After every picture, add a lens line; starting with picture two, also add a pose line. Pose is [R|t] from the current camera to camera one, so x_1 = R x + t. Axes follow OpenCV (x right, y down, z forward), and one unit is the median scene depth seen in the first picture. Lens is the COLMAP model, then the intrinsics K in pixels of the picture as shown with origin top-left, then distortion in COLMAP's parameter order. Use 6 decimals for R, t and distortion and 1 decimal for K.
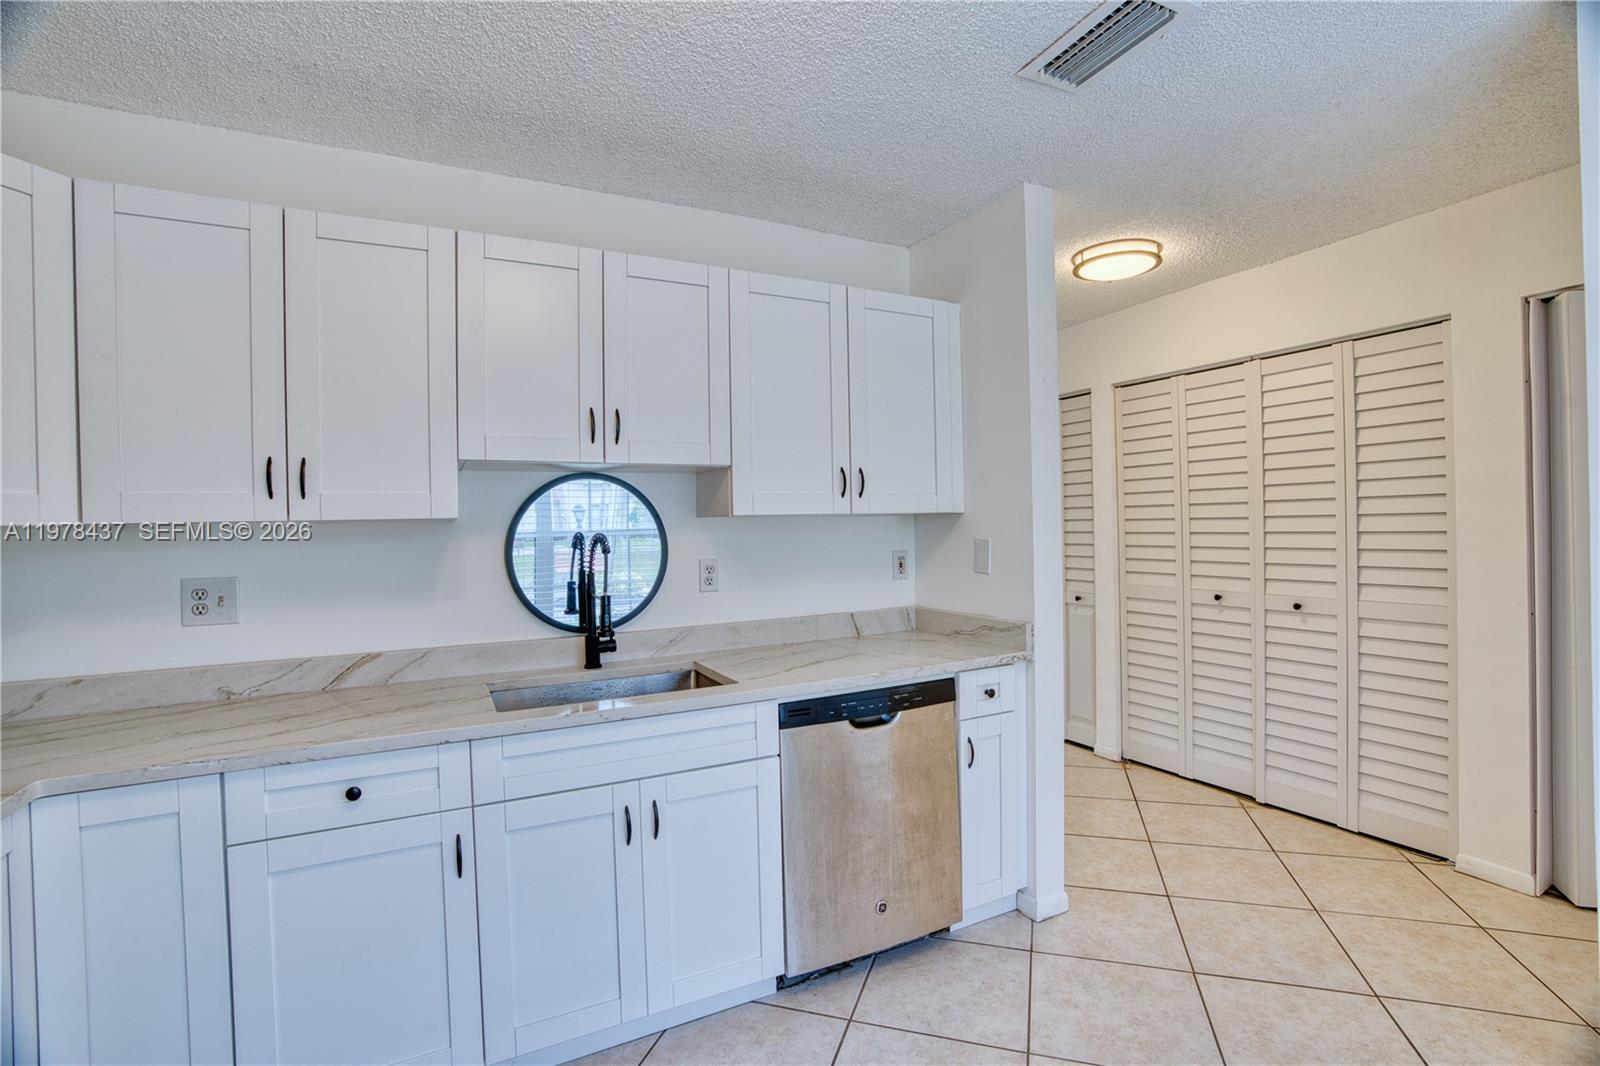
lens RADIAL K [[751.0, 0, 803.8], [0, 751.0, 531.4], [0, 0, 1]] dist [-0.046750, 0.022894]
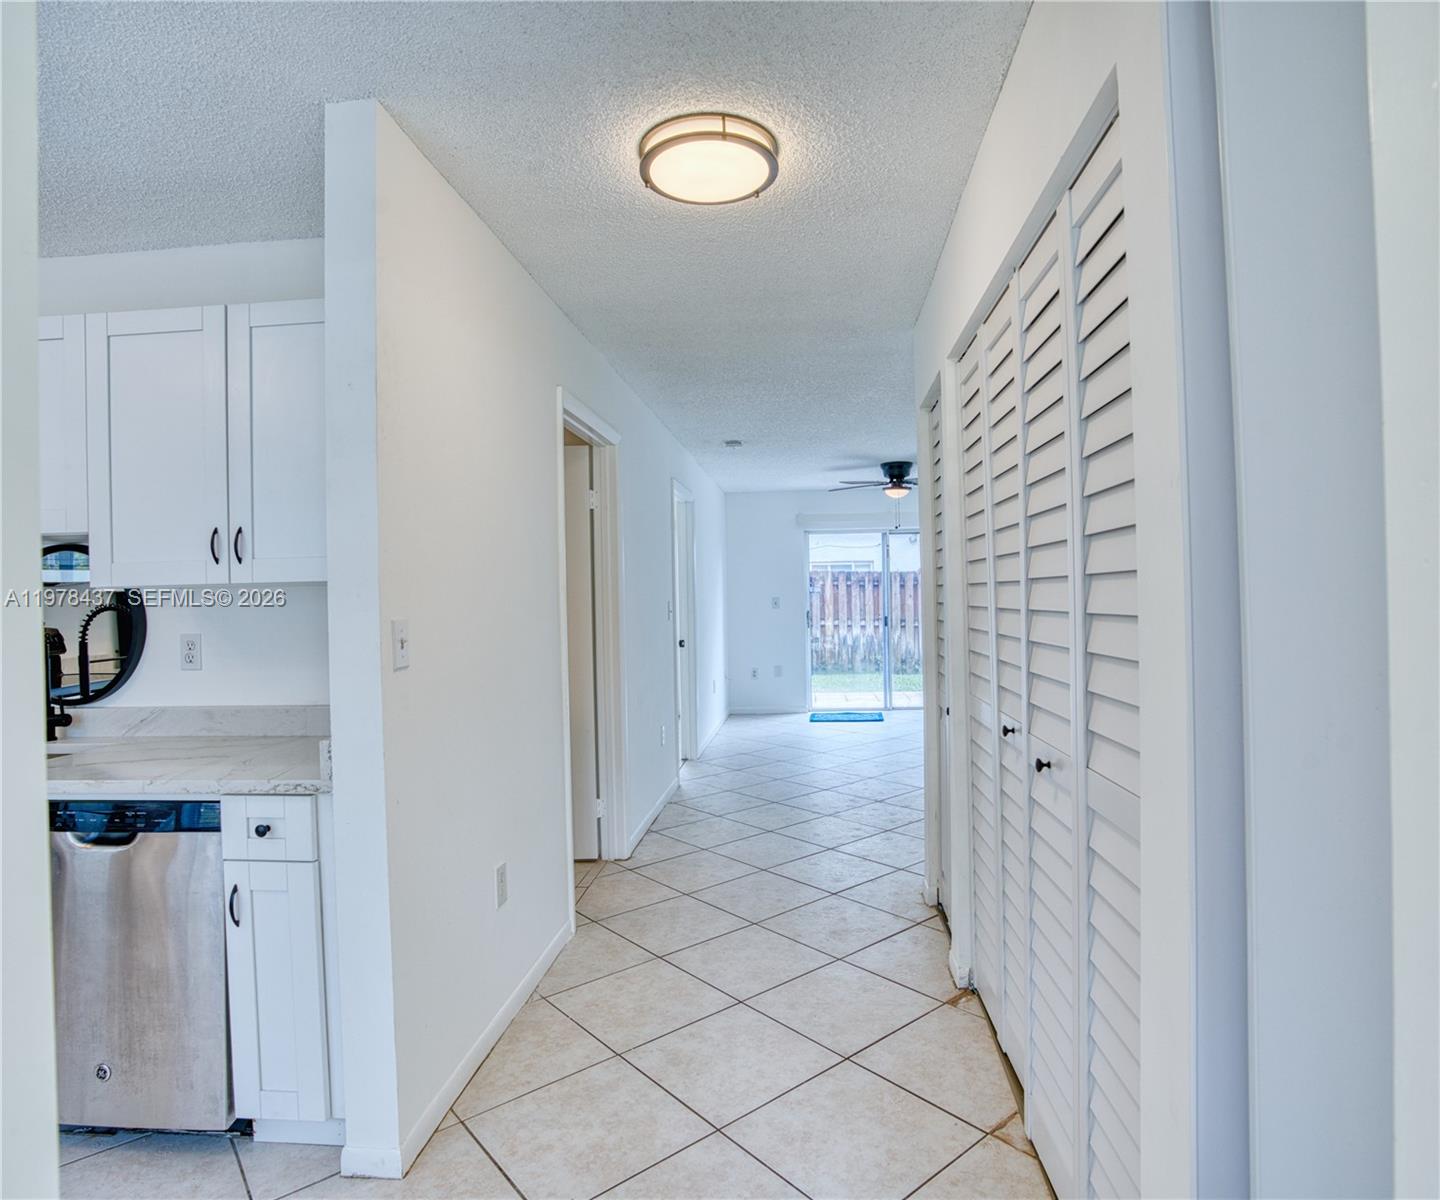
lens RADIAL K [[834.4, 0, 769.5], [0, 834.4, 593.3], [0, 0, 1]] dist [-0.043523, 0.000381]
pose [[0.868505, 0.006307, -0.495640, 0.991614], [-0.000662, 0.999933, 0.011564, -0.024004], [0.495680, -0.009715, 0.868451, 0.506511]]
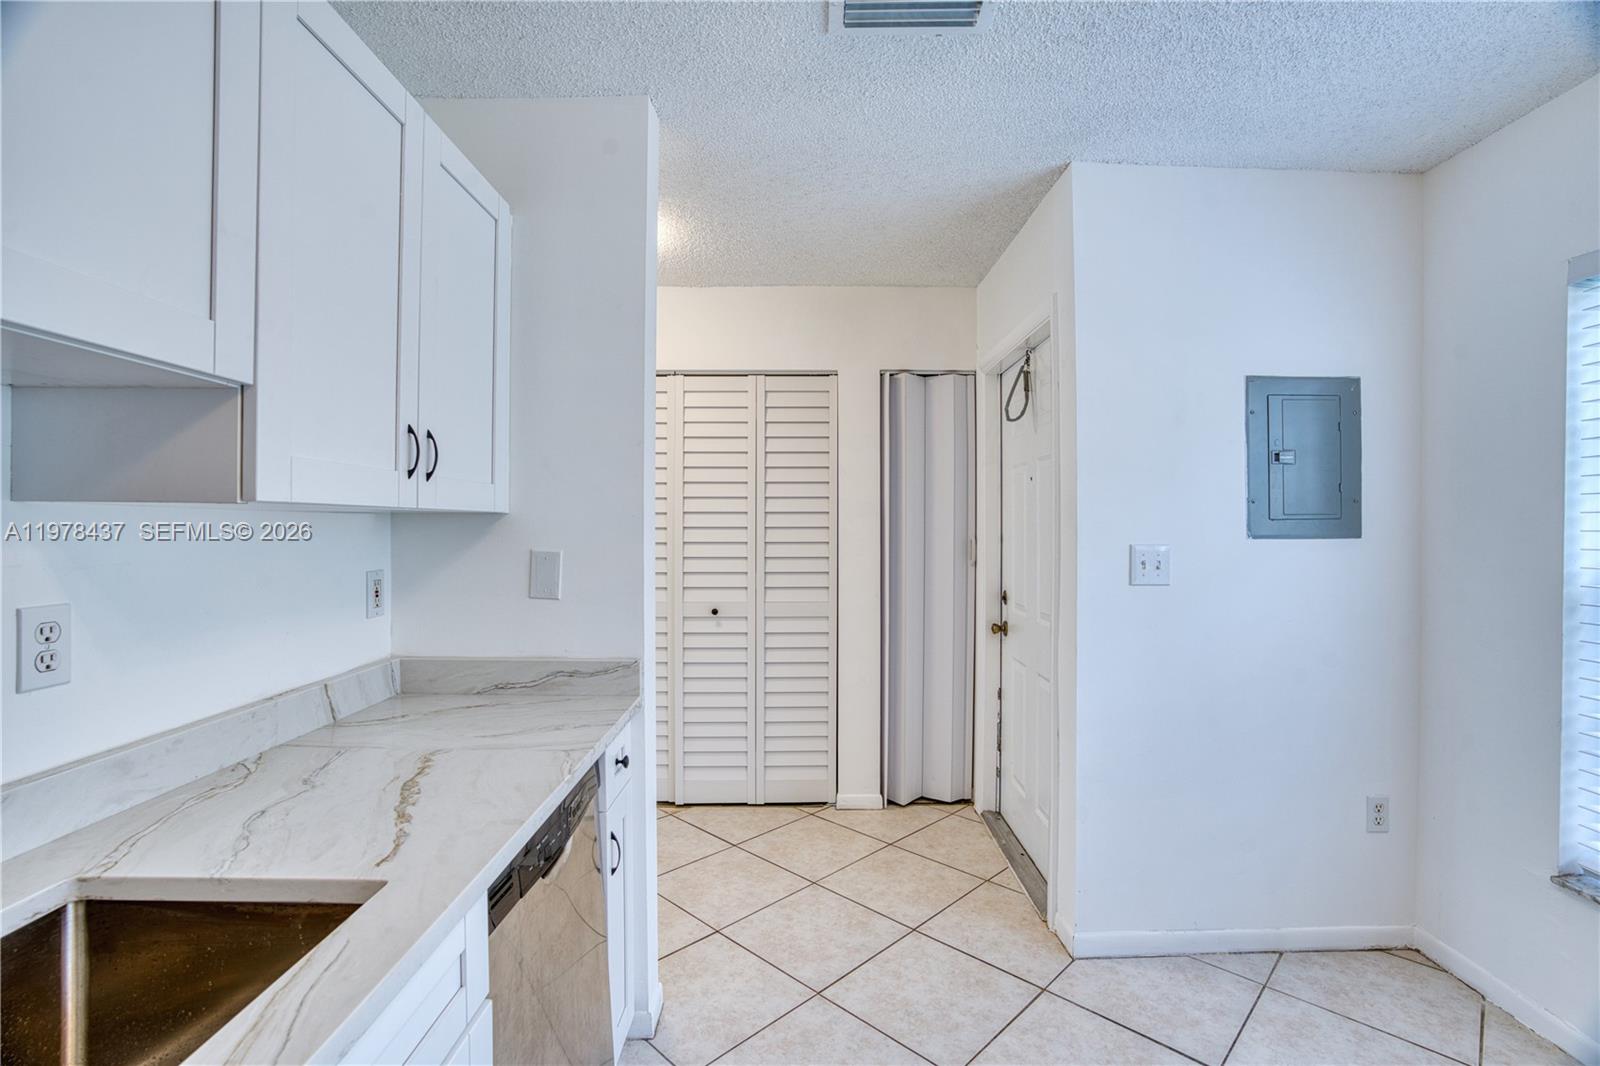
lens RADIAL K [[751.0, 0, 803.8], [0, 751.0, 531.4], [0, 0, 1]] dist [-0.046750, 0.022894]
pose [[0.453691, 0.014849, 0.891035, -0.301186], [-0.002018, 0.999876, -0.015635, 0.002055], [-0.891157, 0.005295, 0.453665, 0.471196]]
